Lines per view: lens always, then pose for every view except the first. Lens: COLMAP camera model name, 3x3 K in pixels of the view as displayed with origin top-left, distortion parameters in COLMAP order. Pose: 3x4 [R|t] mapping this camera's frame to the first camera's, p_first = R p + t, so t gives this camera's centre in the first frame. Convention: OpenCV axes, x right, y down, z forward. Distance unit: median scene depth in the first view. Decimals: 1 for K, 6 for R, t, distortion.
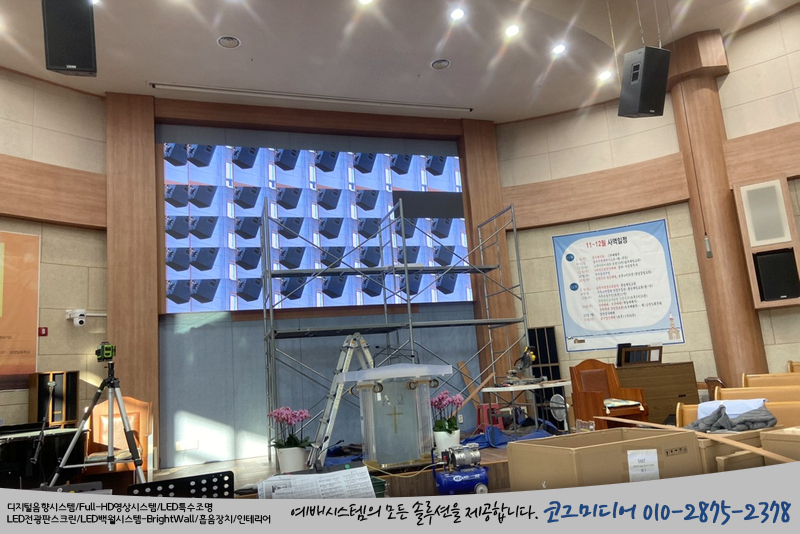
lens RADIAL K [[597.6, 0, 403.8], [0, 597.6, 269.6], [0, 0, 1]] dist [0.051234, -0.036344]
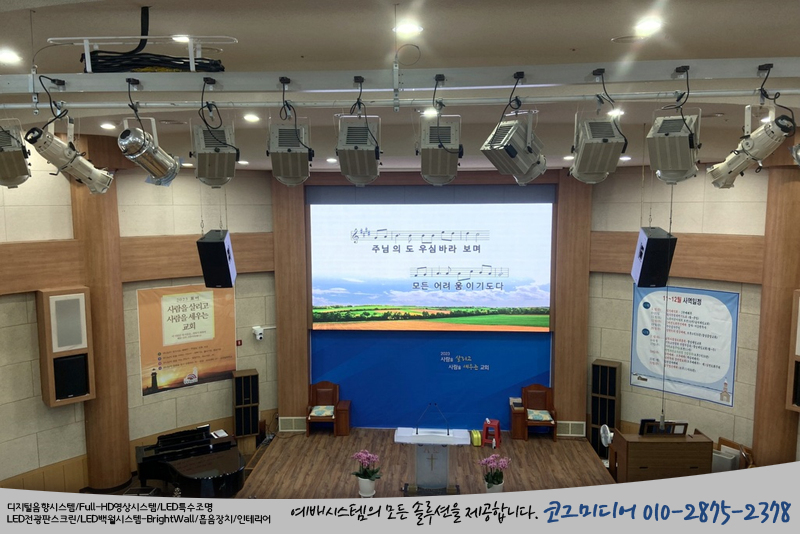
lens RADIAL K [[597.6, 0, 394.6], [0, 597.6, 265.1], [0, 0, 1]] dist [0.051234, -0.036344]
pose [[0.930605, 0.110966, -0.348798, 0.235130], [-0.007021, 0.958174, 0.286101, -0.424772], [0.365957, -0.263798, 0.892461, -0.146089]]
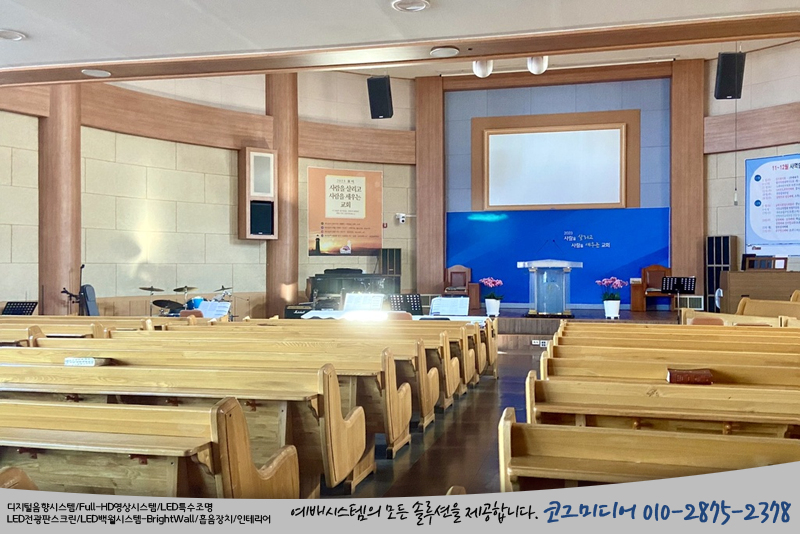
lens RADIAL K [[688.0, 0, 407.6], [0, 688.0, 272.7], [0, 0, 1]] dist [-0.024417, -0.000801]
pose [[0.849081, 0.081484, -0.521940, 0.429972], [0.027630, 0.979829, 0.197916, -0.129792], [0.527539, -0.182468, 0.829703, -0.548239]]
